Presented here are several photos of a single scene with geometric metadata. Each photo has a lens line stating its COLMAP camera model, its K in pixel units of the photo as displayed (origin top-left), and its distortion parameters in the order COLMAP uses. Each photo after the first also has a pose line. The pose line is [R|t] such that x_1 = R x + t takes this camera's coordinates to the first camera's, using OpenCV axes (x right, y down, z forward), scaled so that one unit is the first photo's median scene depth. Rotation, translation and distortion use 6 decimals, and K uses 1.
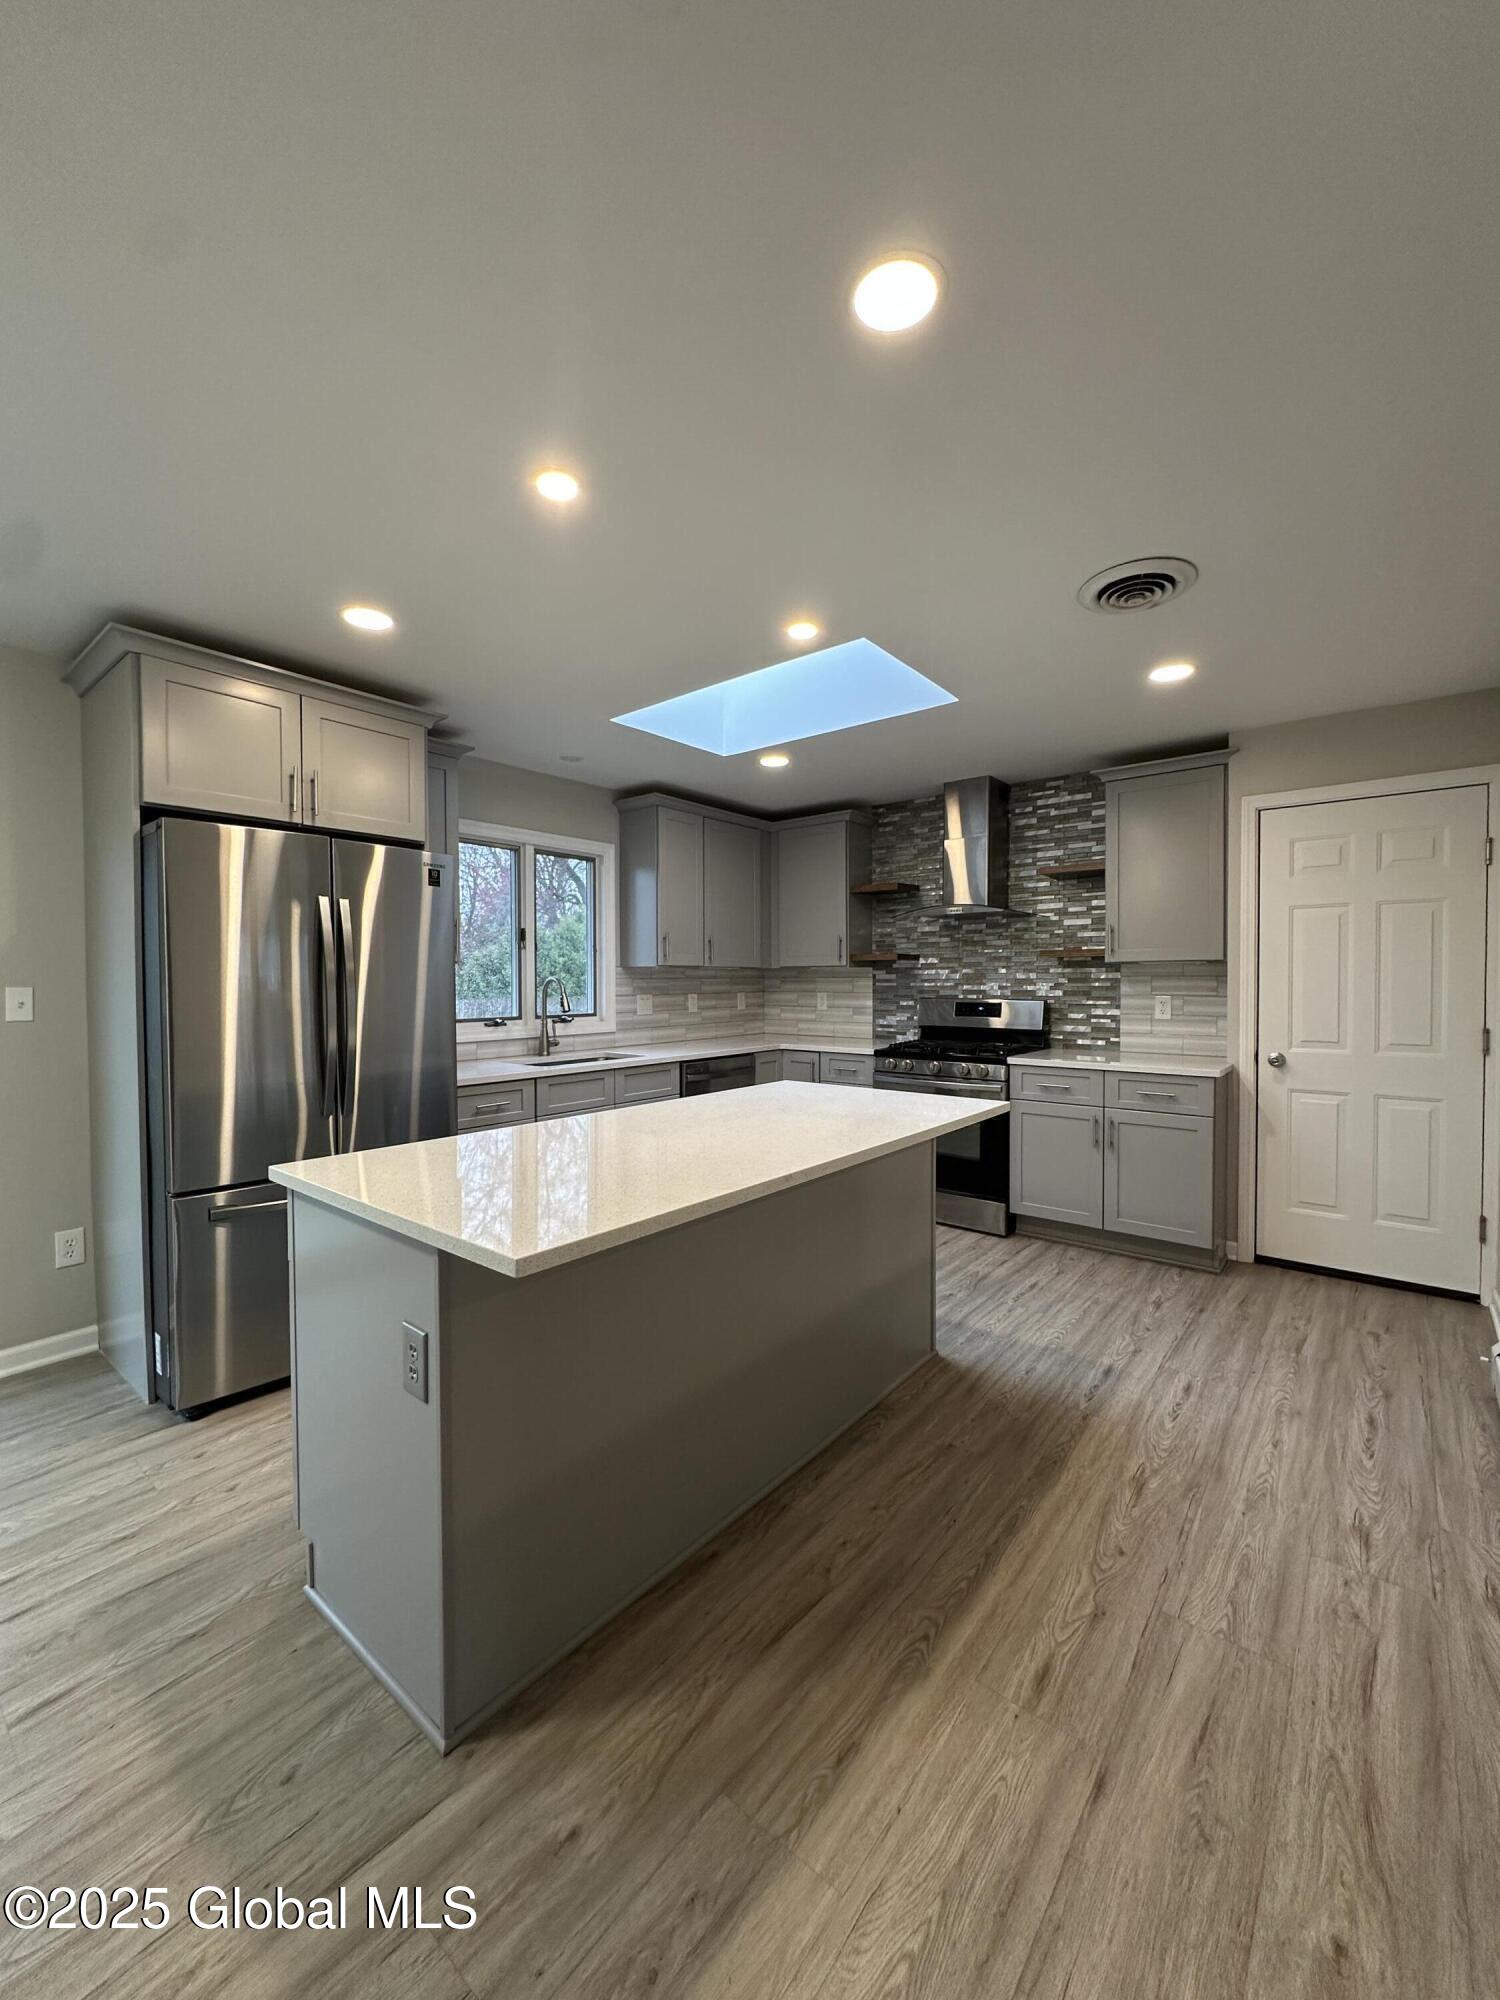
lens RADIAL K [[794.5, 0, 750.0], [0, 794.5, 1000.0], [0, 0, 1]] dist [-0.000956, -0.000284]
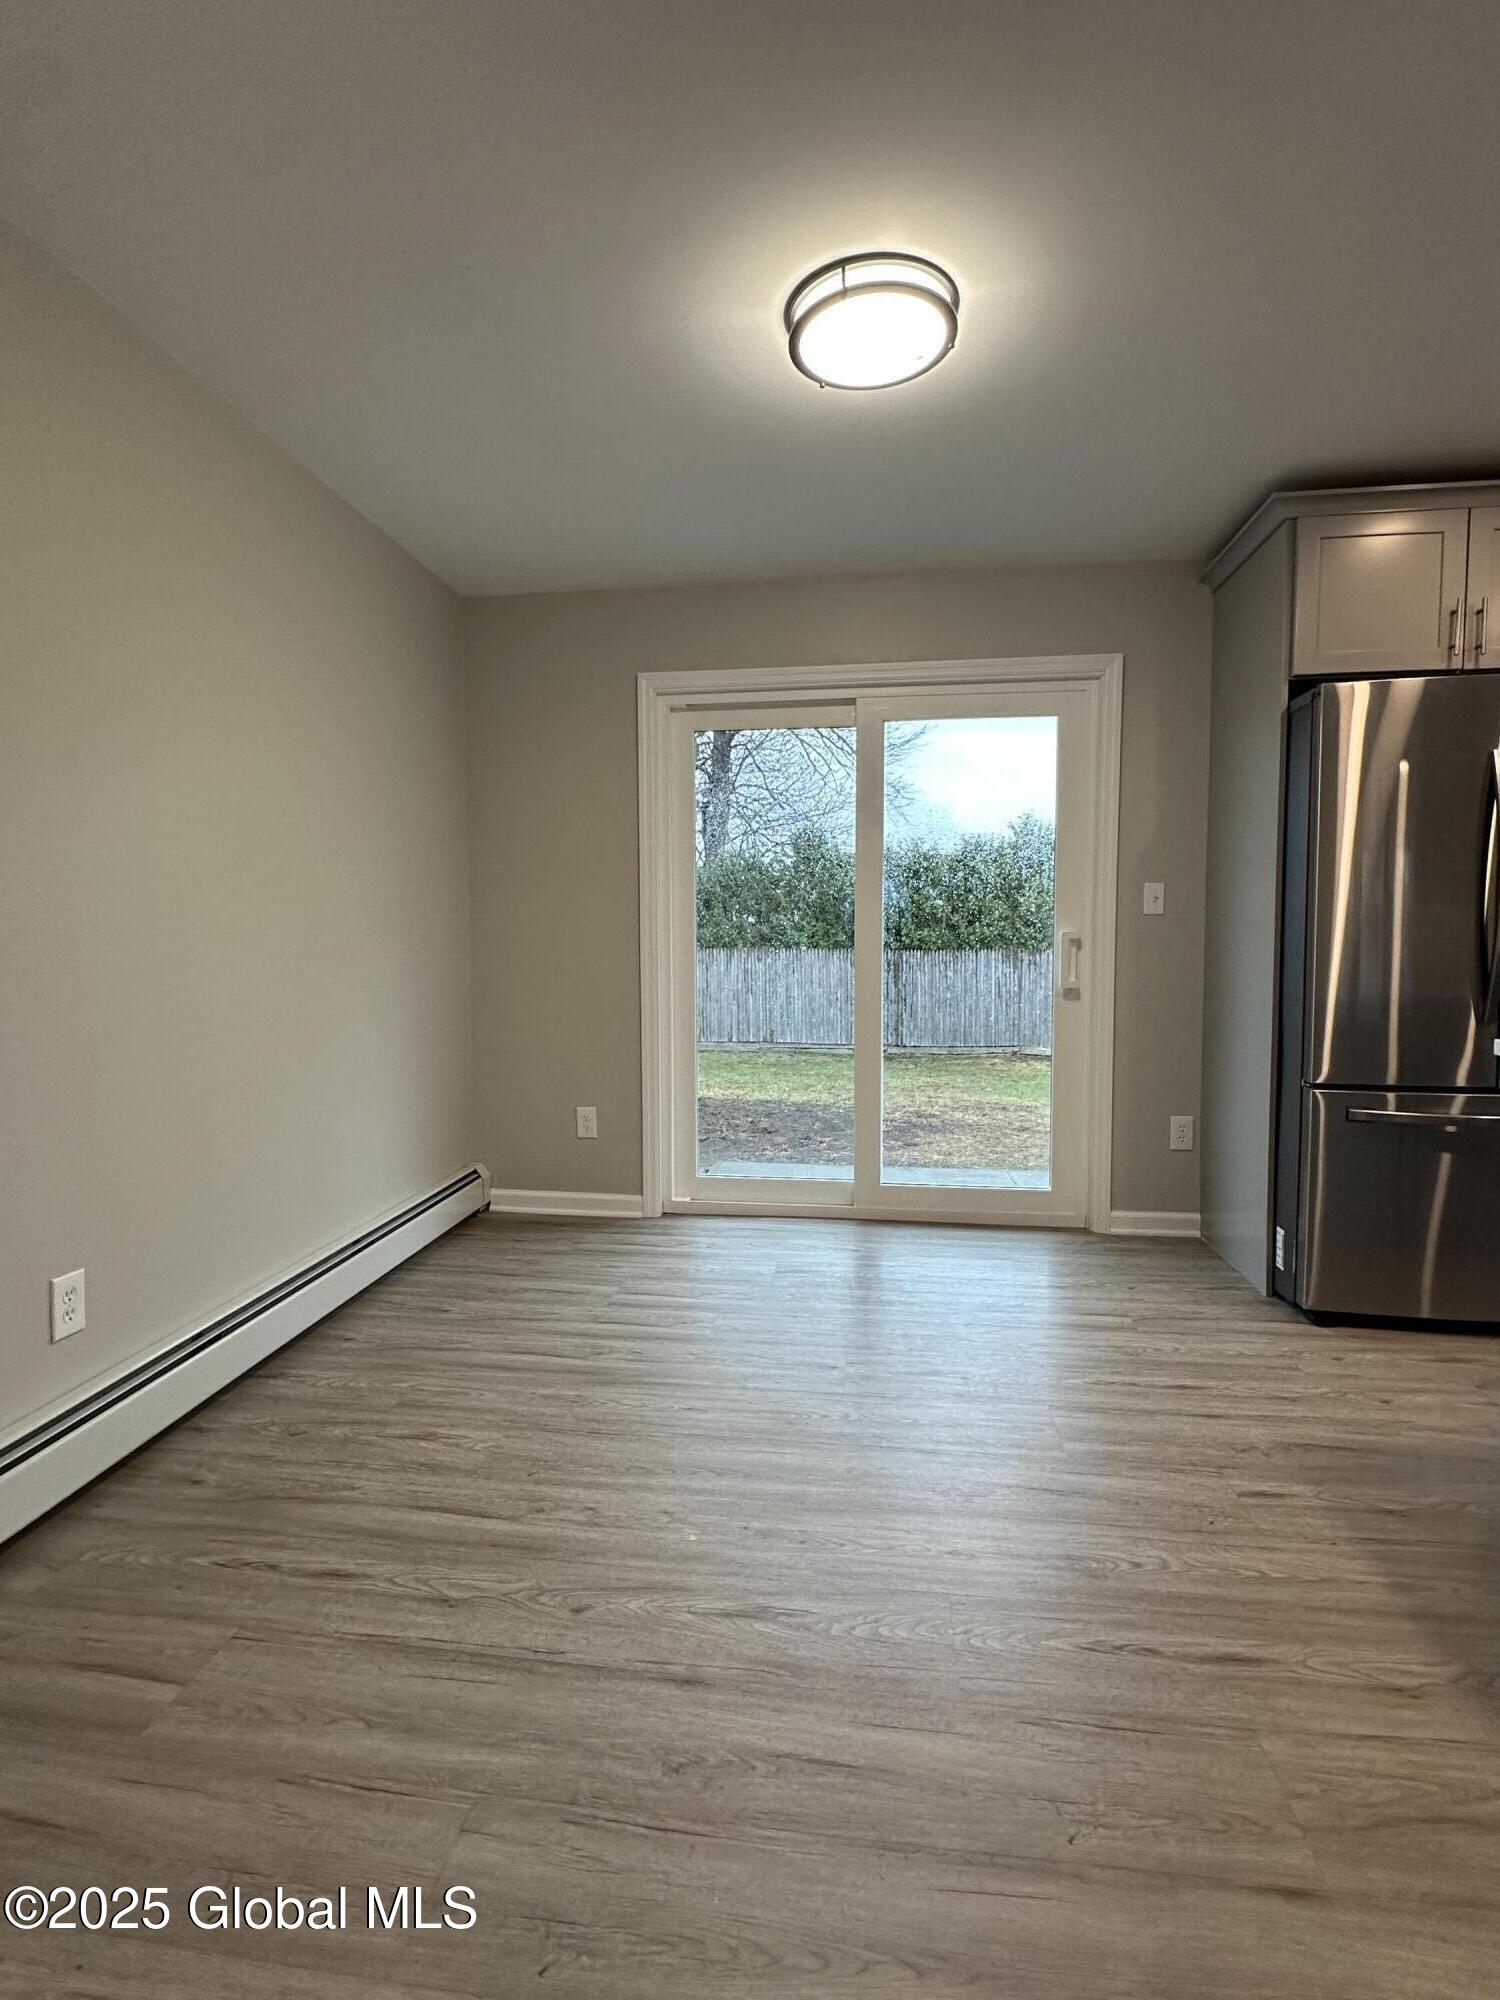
lens RADIAL K [[960.0, 0, 750.0], [0, 960.0, 1000.0], [0, 0, 1]] dist [-0.001009, -0.000288]
pose [[0.526439, 0.056285, -0.848348, -0.084129], [-0.019559, 0.998344, 0.054100, 0.071670], [0.849988, -0.011888, 0.526668, -0.132645]]
